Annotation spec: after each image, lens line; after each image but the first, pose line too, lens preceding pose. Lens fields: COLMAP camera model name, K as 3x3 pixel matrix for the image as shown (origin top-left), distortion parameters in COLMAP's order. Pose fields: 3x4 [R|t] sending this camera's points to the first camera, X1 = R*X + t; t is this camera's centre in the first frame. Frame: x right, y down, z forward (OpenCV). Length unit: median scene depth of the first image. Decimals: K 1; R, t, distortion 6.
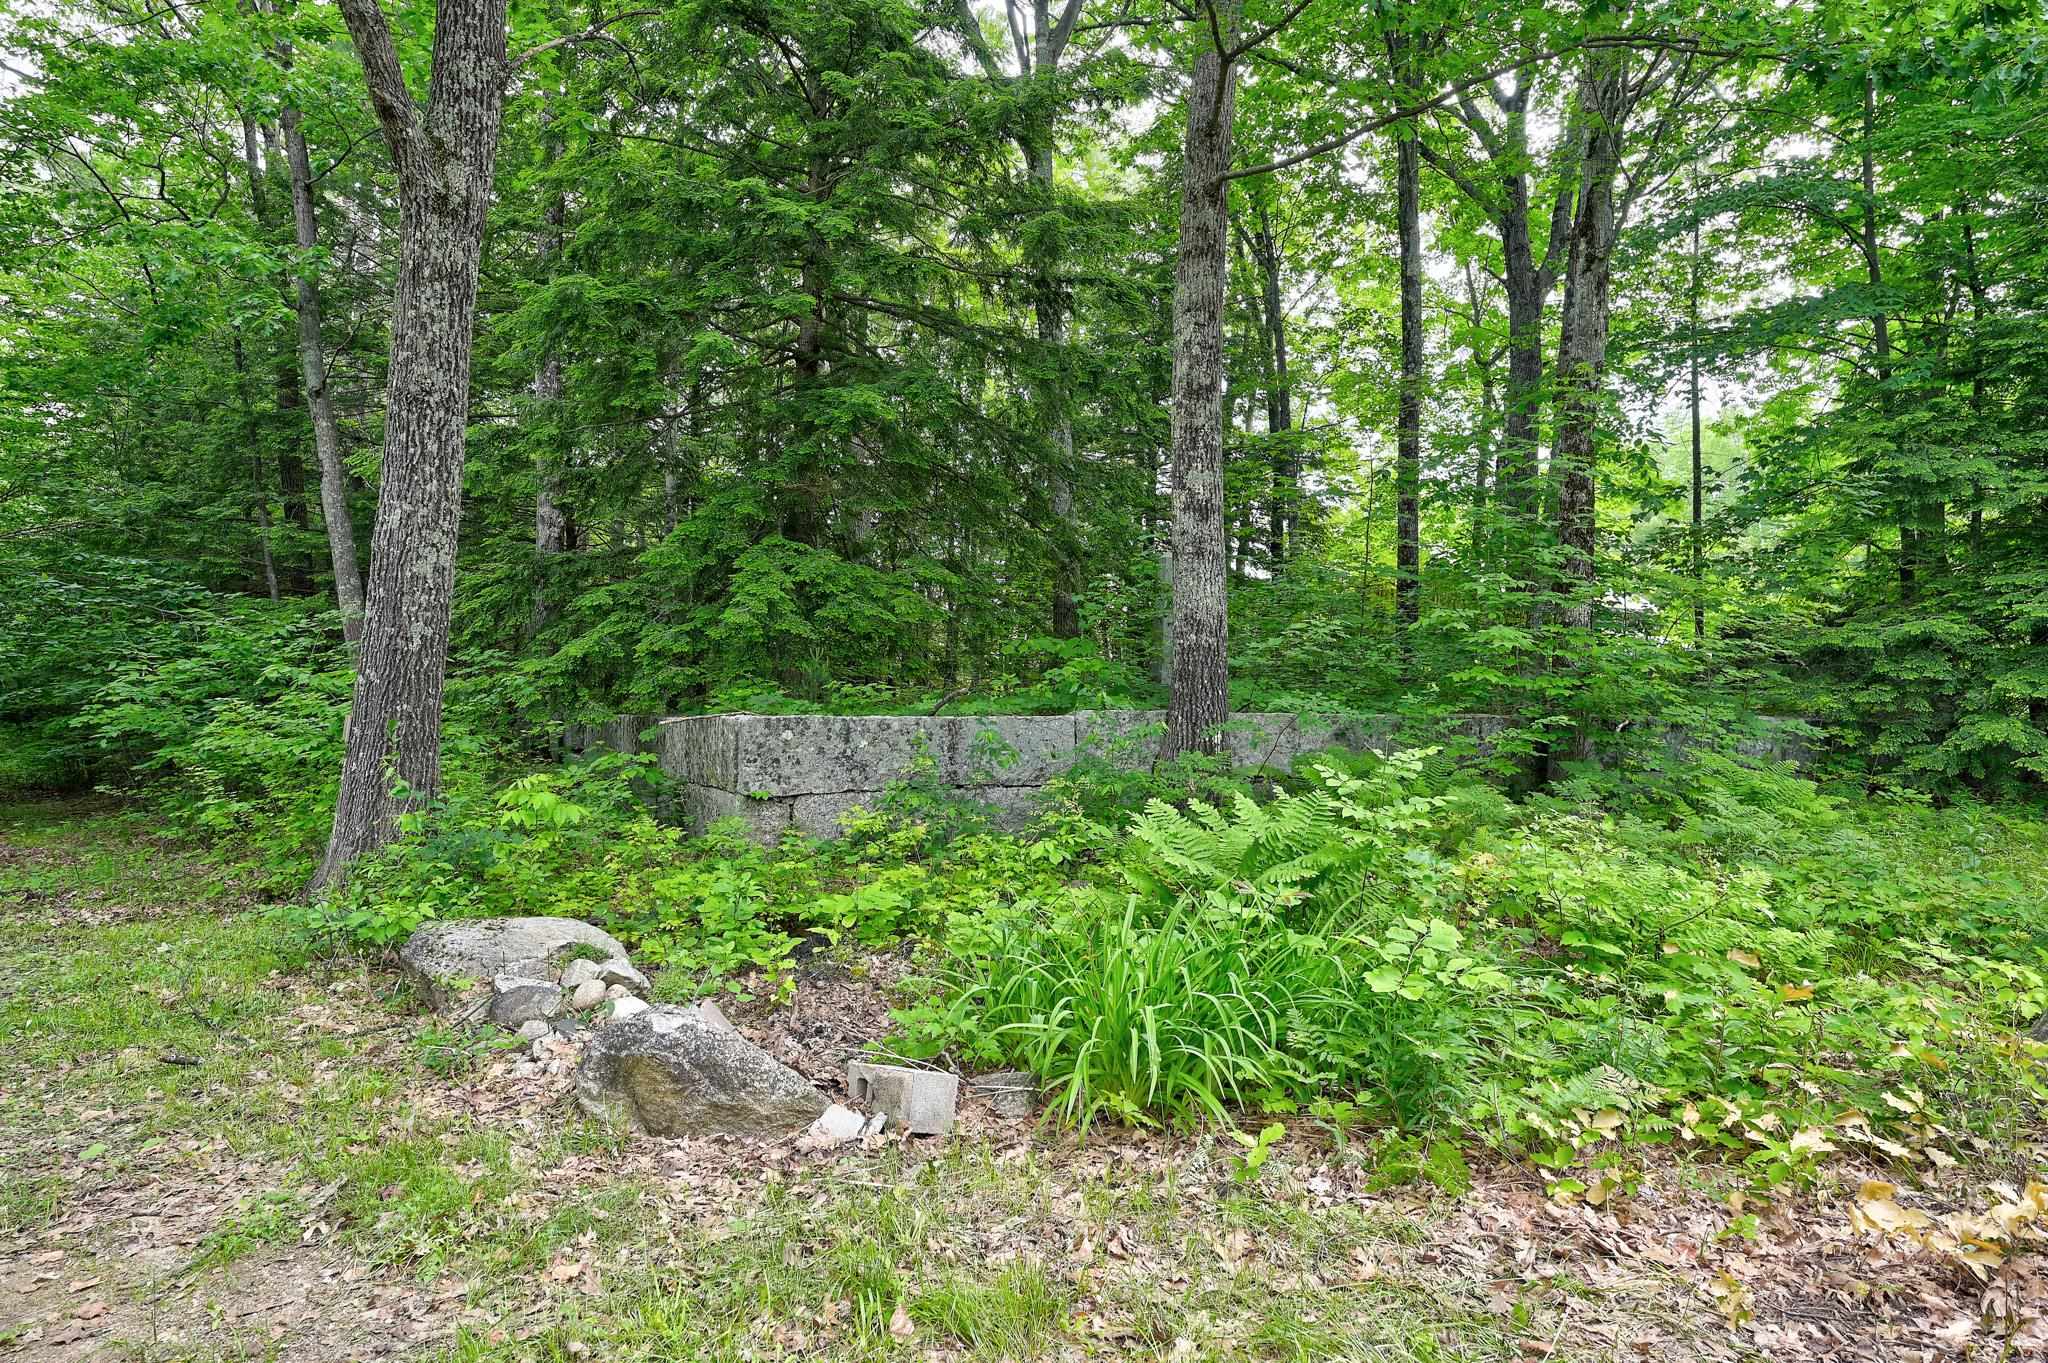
lens RADIAL K [[1181.7, 0, 1022.8], [0, 1181.7, 665.2], [0, 0, 1]] dist [0.000763, 0.000481]
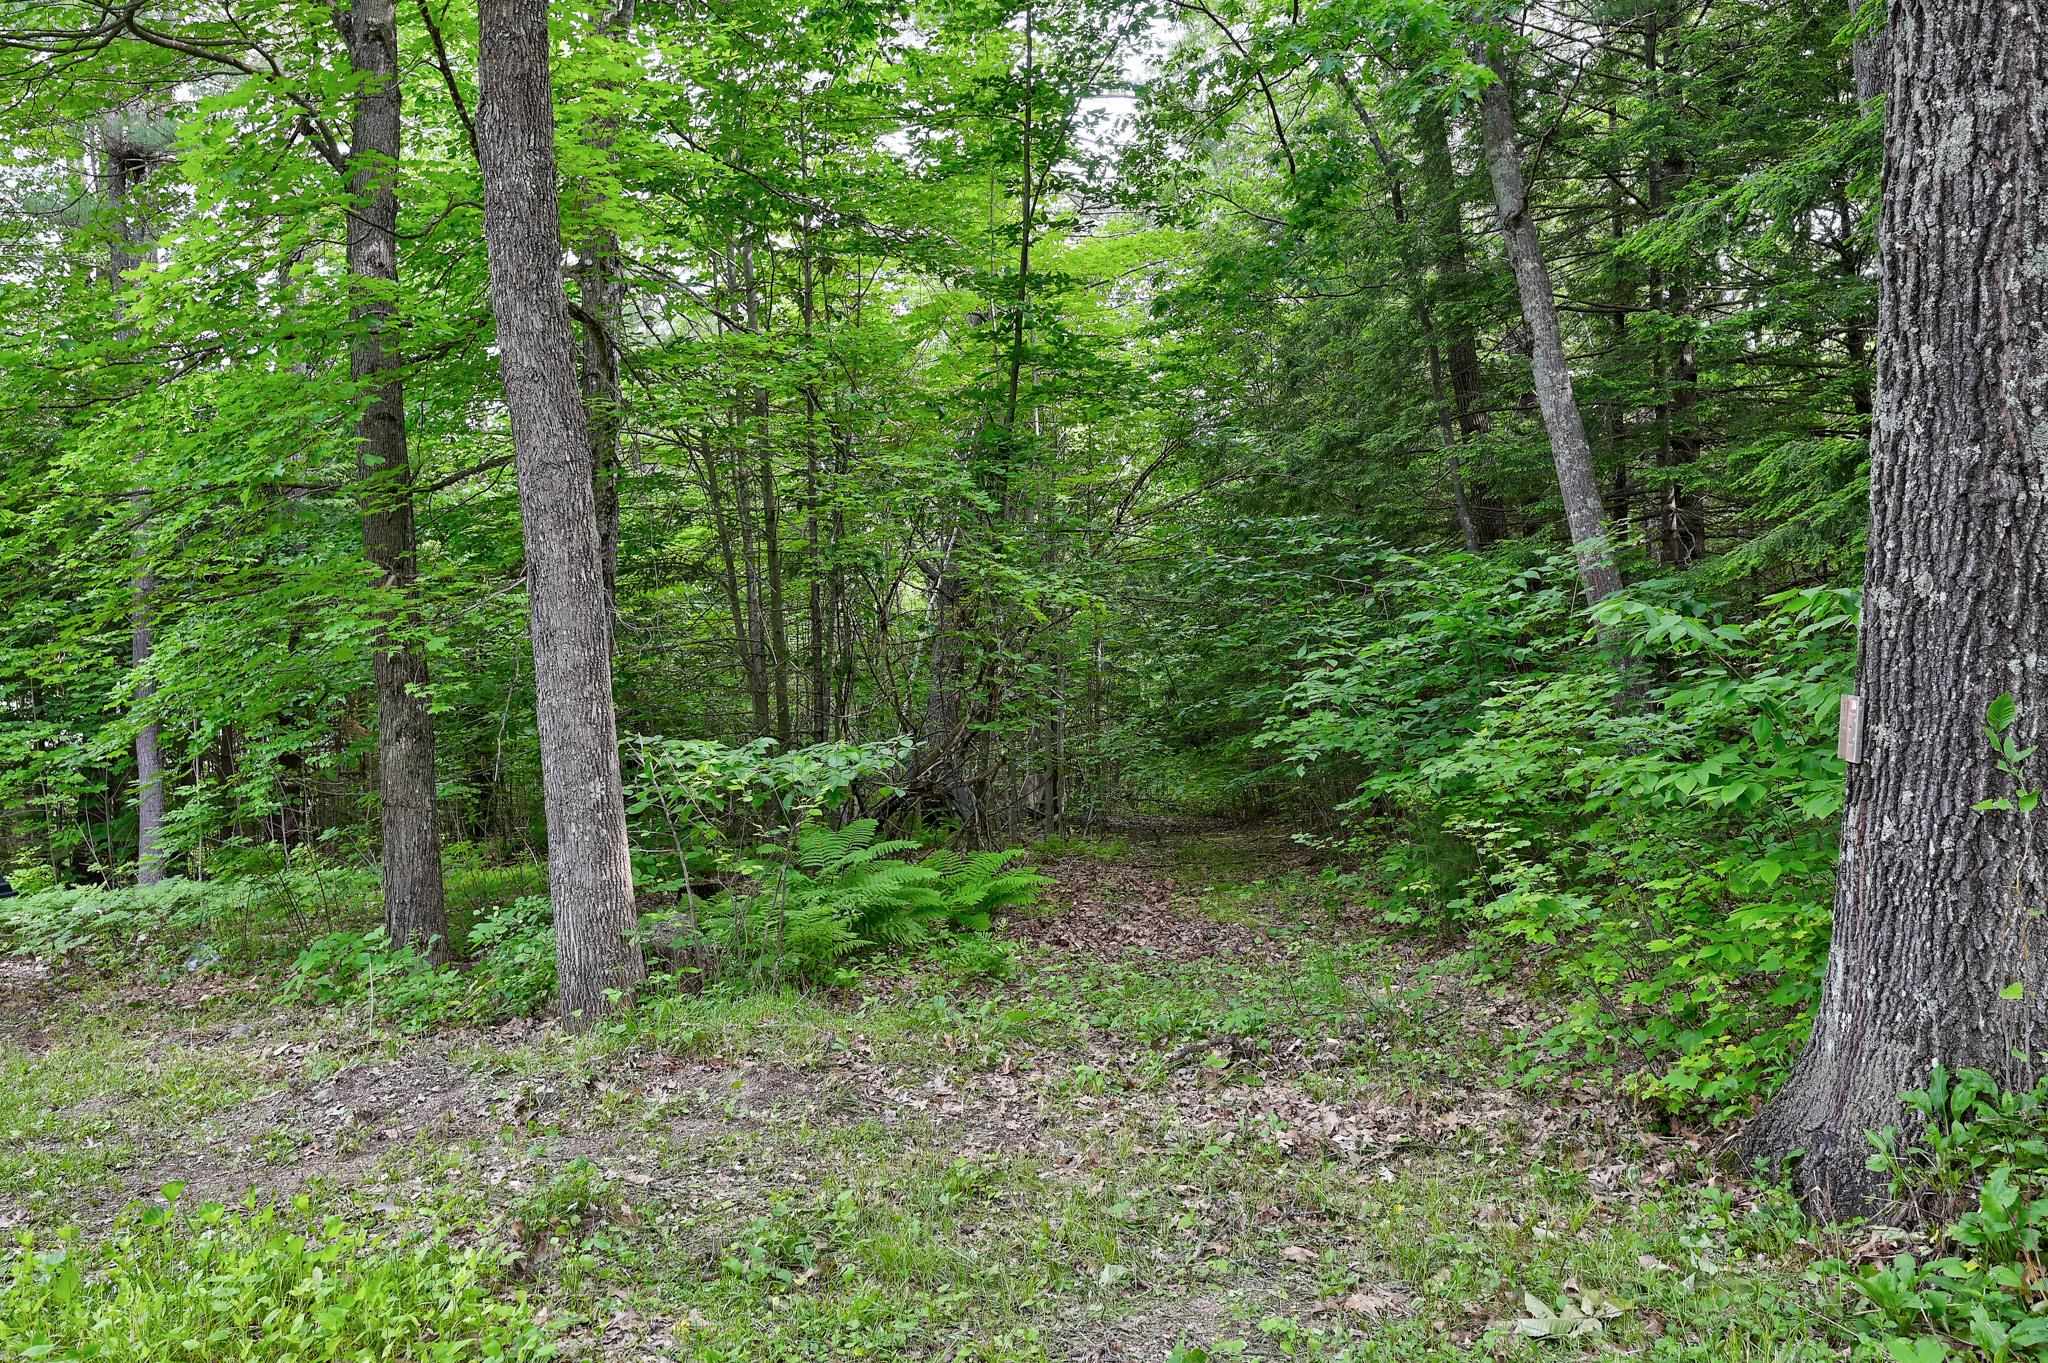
lens RADIAL K [[1354.5, 0, 1022.3], [0, 1354.5, 682.7], [0, 0, 1]] dist [0.001488, 0.000119]
pose [[0.672741, -0.064472, -0.737064, -0.293261], [0.073815, 0.997075, -0.019842, 0.018739], [0.736187, -0.041058, 0.675532, 0.344319]]
